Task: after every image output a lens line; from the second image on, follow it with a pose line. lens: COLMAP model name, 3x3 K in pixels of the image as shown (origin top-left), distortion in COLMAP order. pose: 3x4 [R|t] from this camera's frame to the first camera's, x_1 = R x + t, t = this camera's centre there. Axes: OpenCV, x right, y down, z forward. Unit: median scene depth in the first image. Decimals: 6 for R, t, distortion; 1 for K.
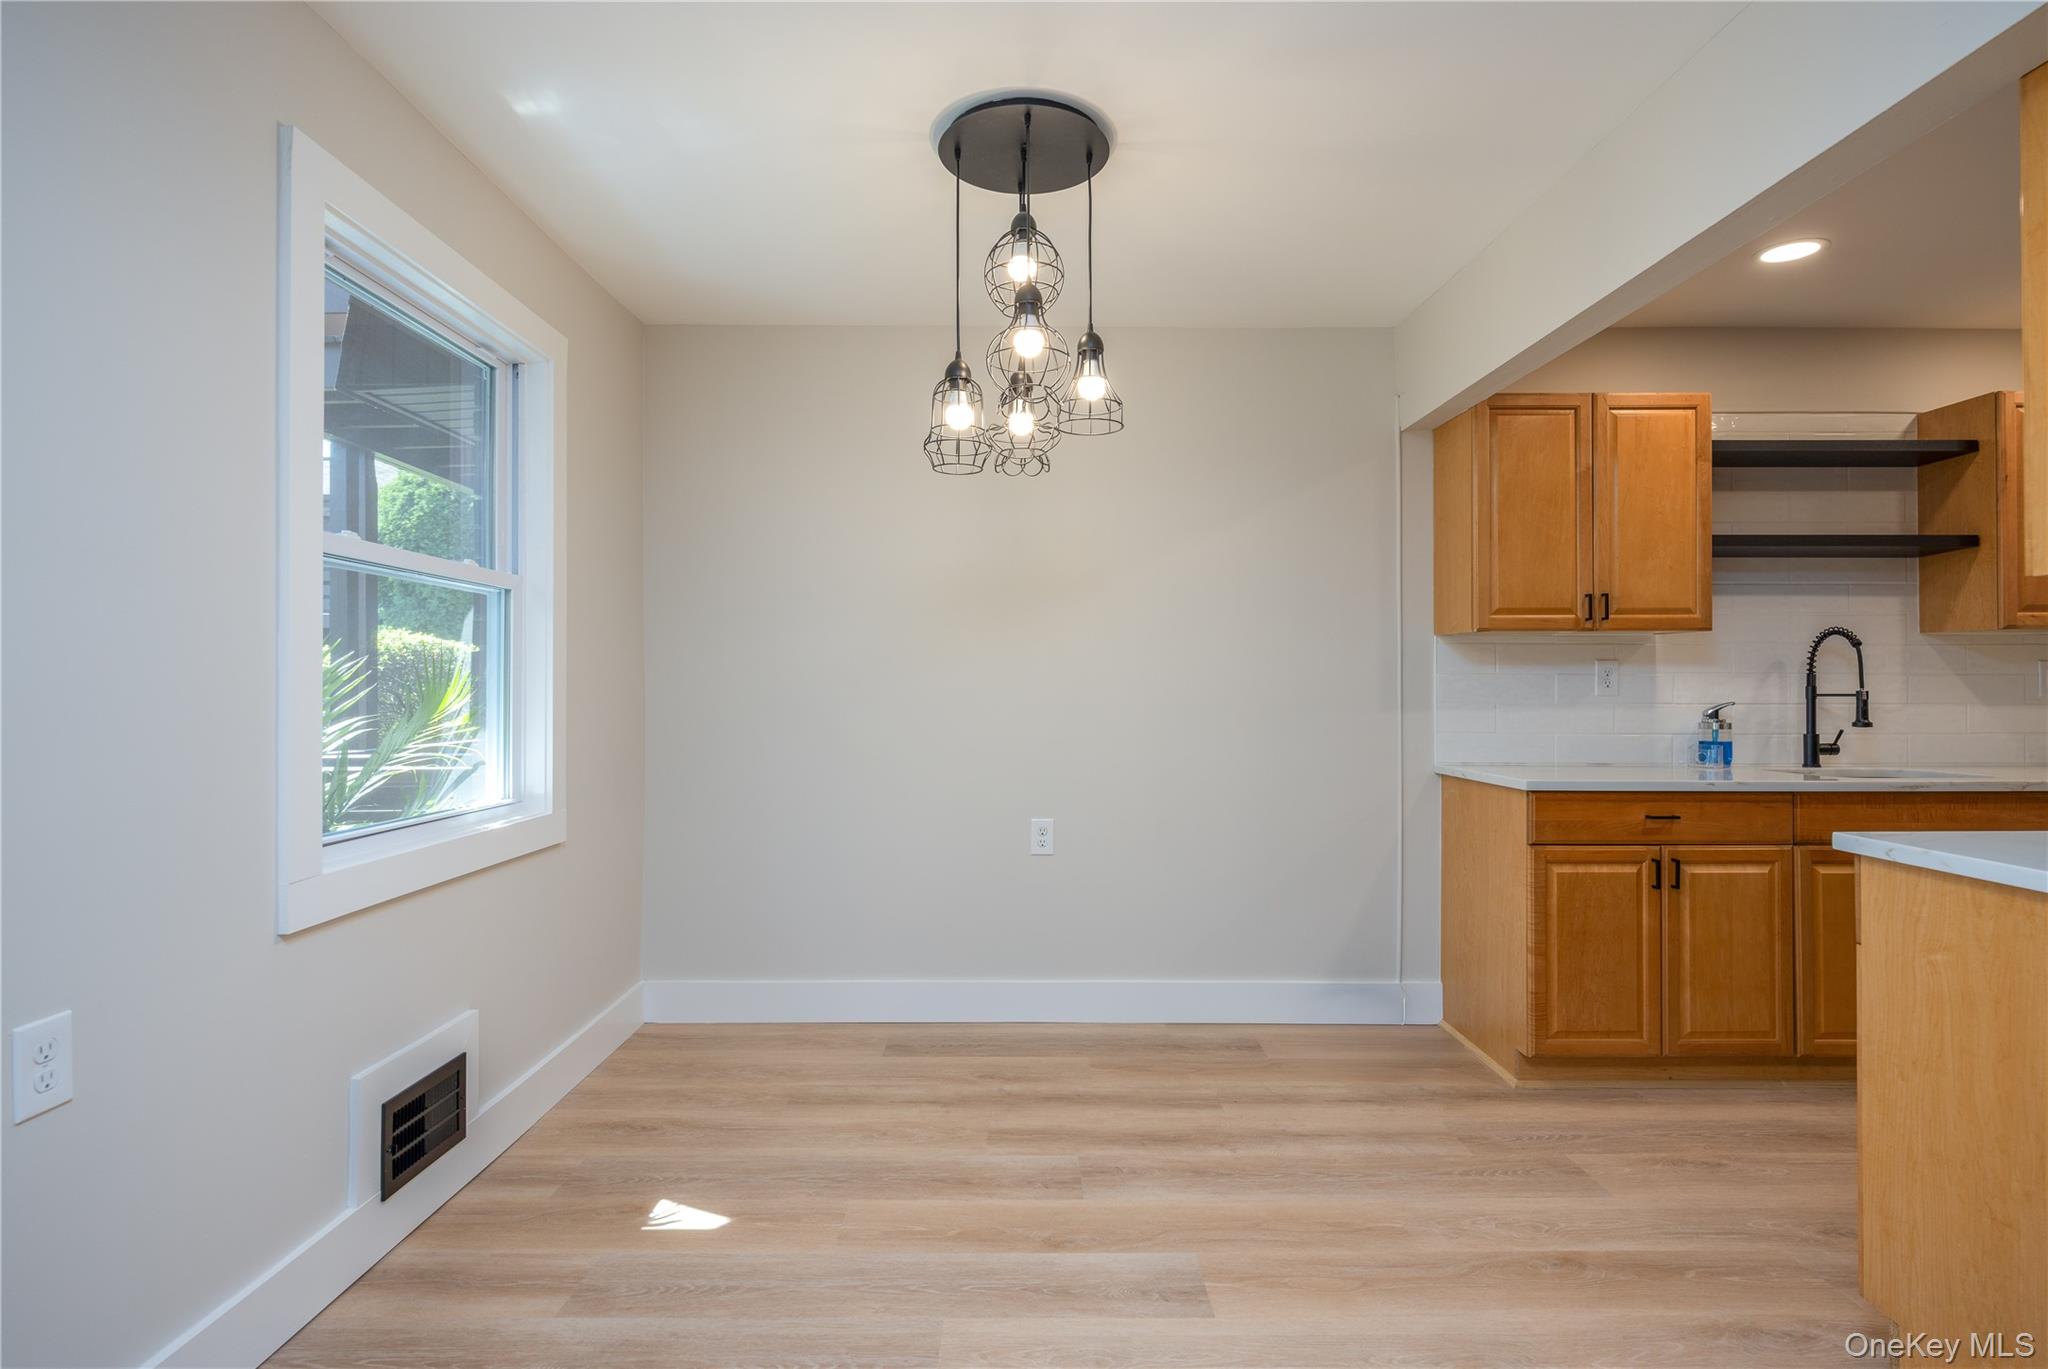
lens RADIAL K [[1033.3, 0, 1017.2], [0, 1033.3, 679.4], [0, 0, 1]] dist [-0.002531, 0.000485]
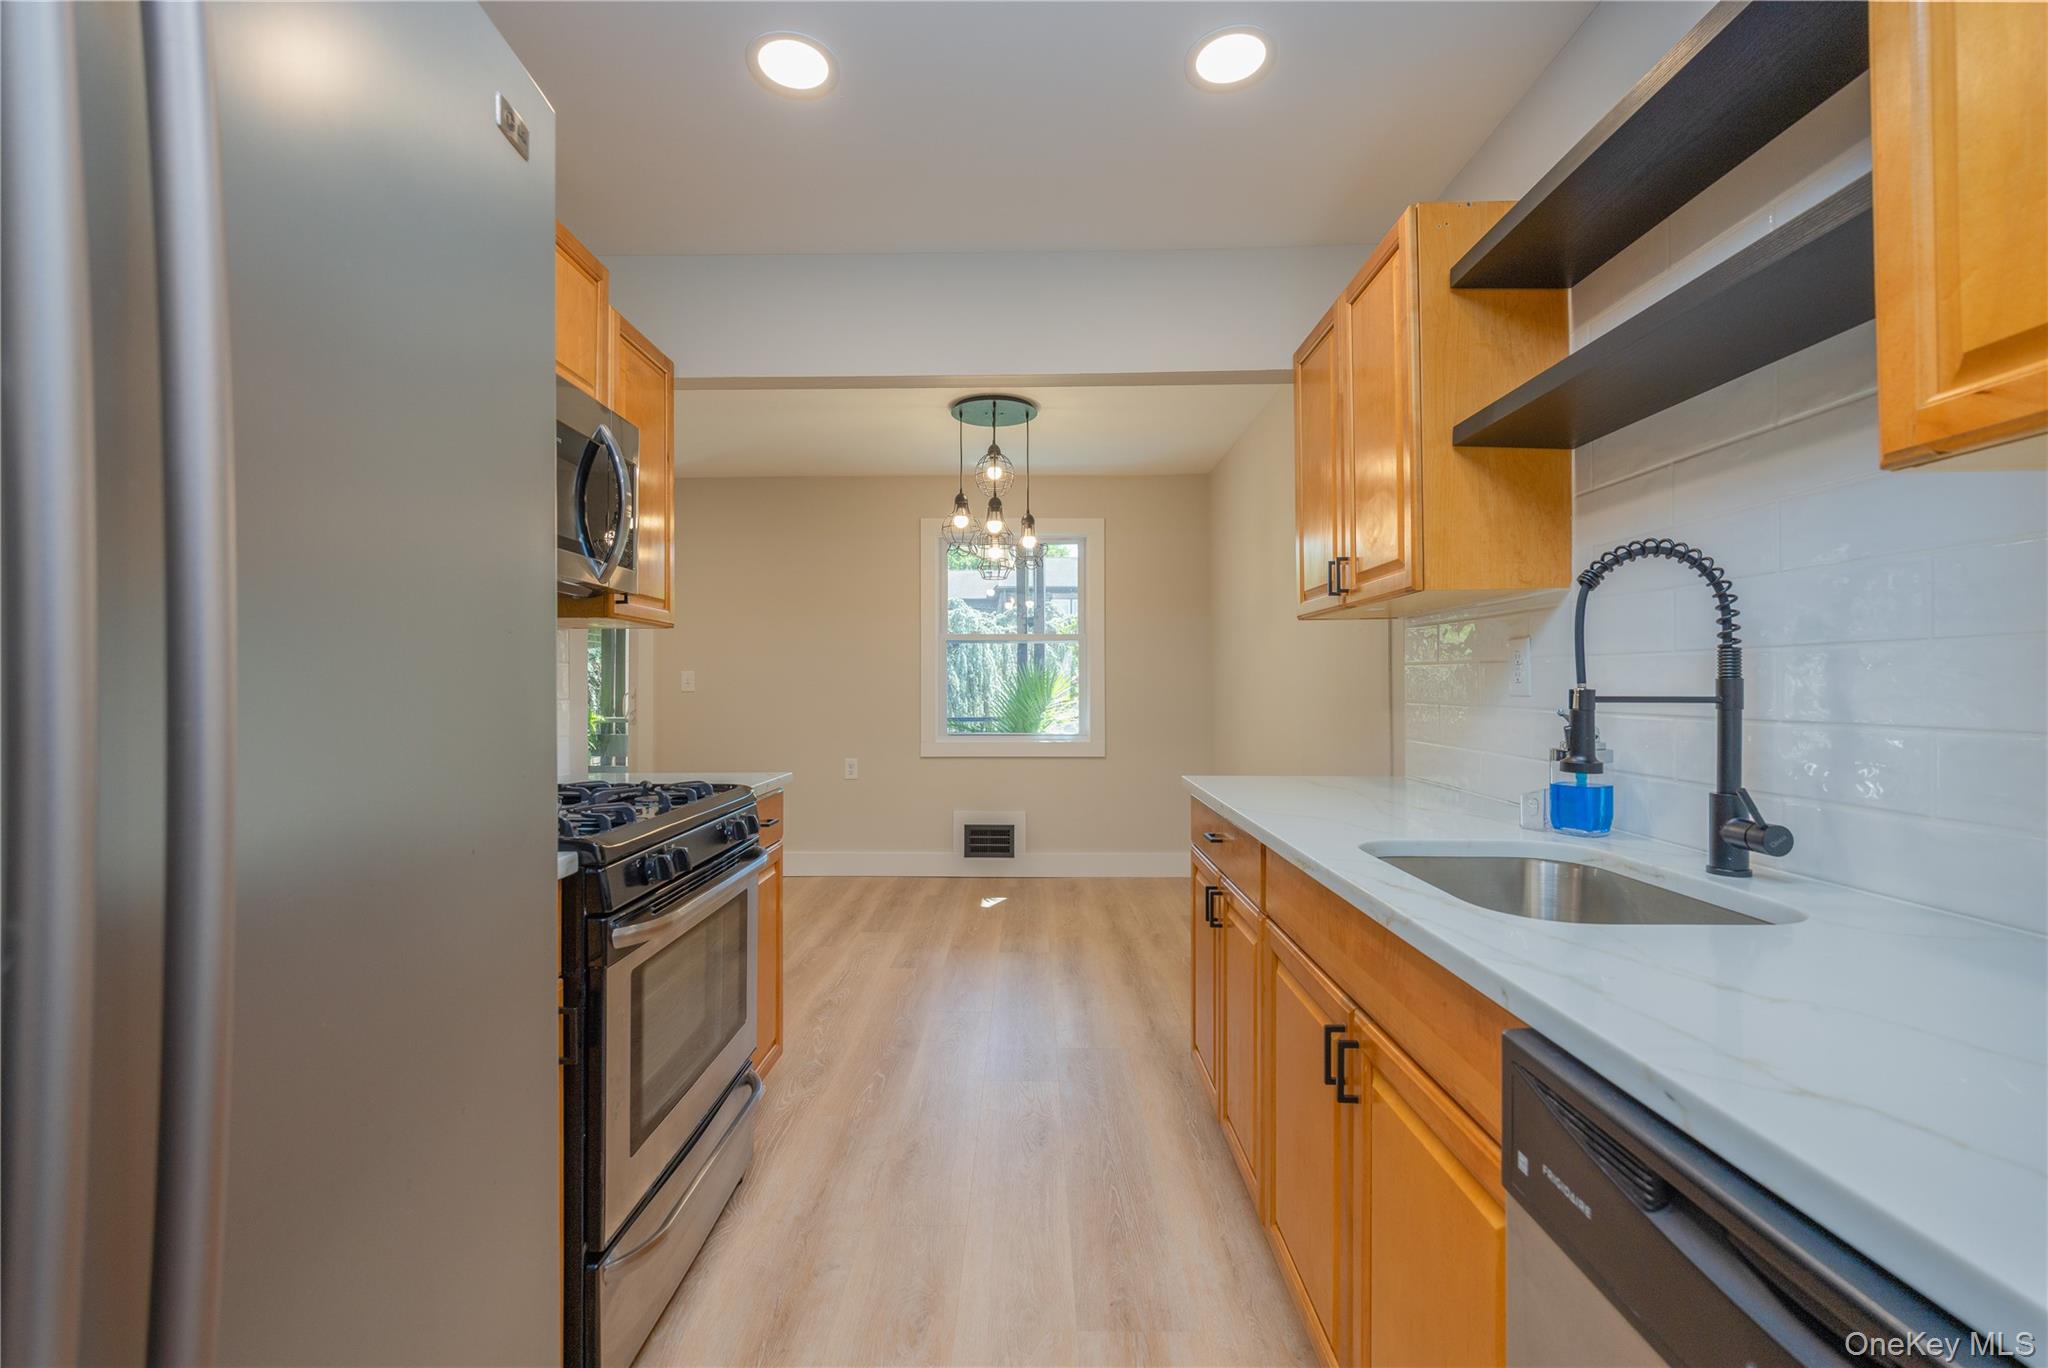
lens RADIAL K [[843.0, 0, 1024.0], [0, 843.0, 684.0], [0, 0, 1]] dist [0.000228, 0.000021]
pose [[-0.009632, -0.004212, -0.999945, 1.176173], [0.007823, 0.999960, -0.004288, 0.007877], [0.999923, -0.007863, -0.009599, 0.763954]]
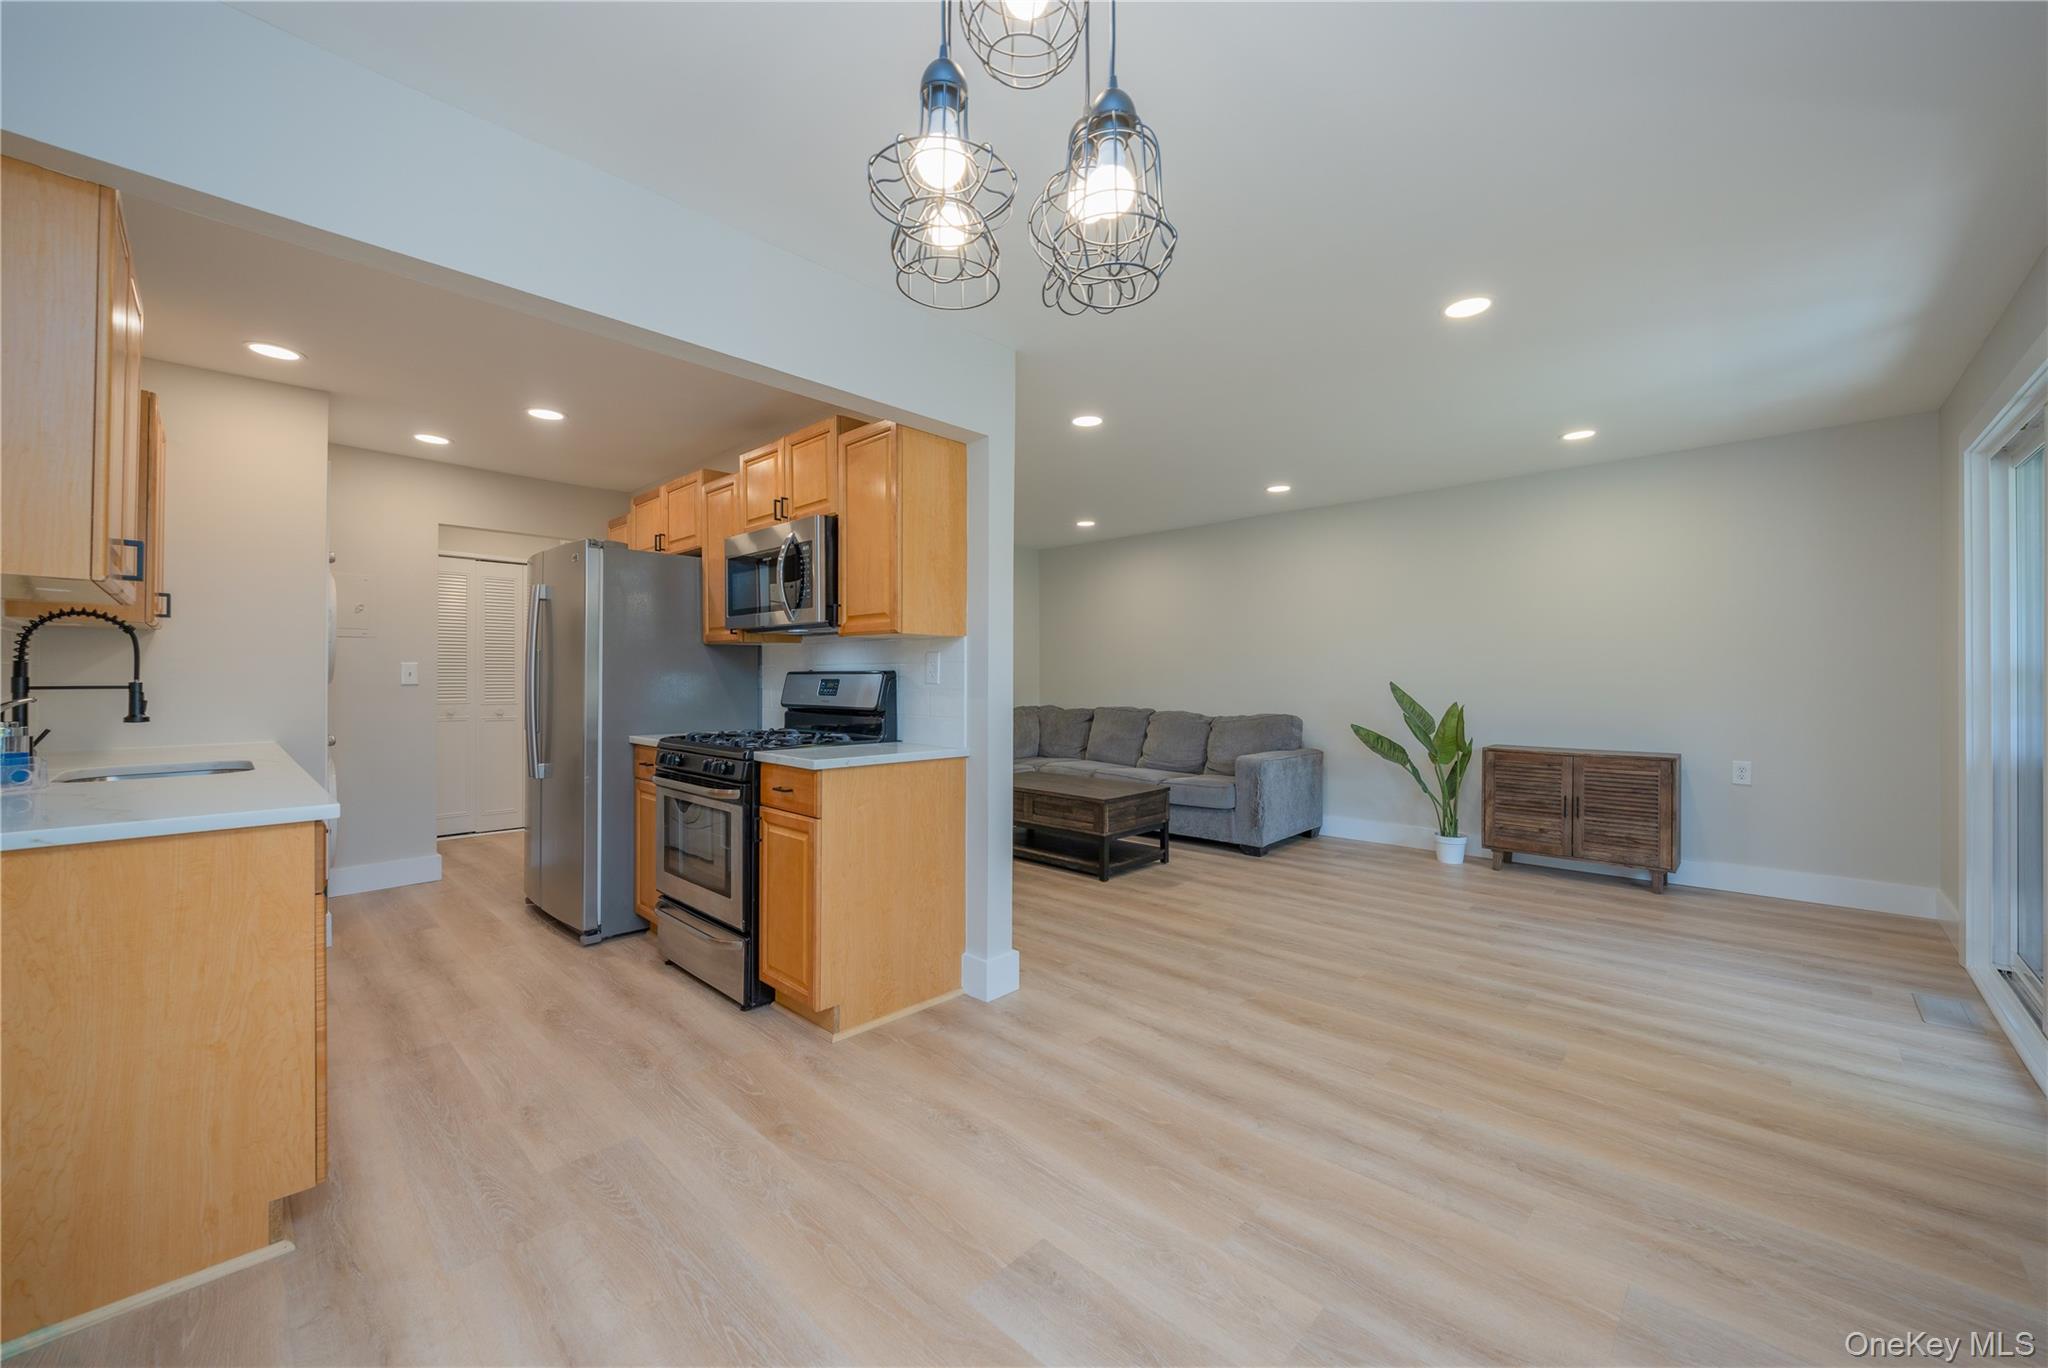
lens RADIAL K [[789.6, 0, 1022.8], [0, 789.6, 675.2], [0, 0, 1]] dist [0.002542, 0.000078]
pose [[-0.719679, 0.001541, 0.694305, -0.228822], [-0.006965, 0.999931, -0.009439, 0.005668], [-0.694272, -0.011629, -0.719619, 0.957312]]
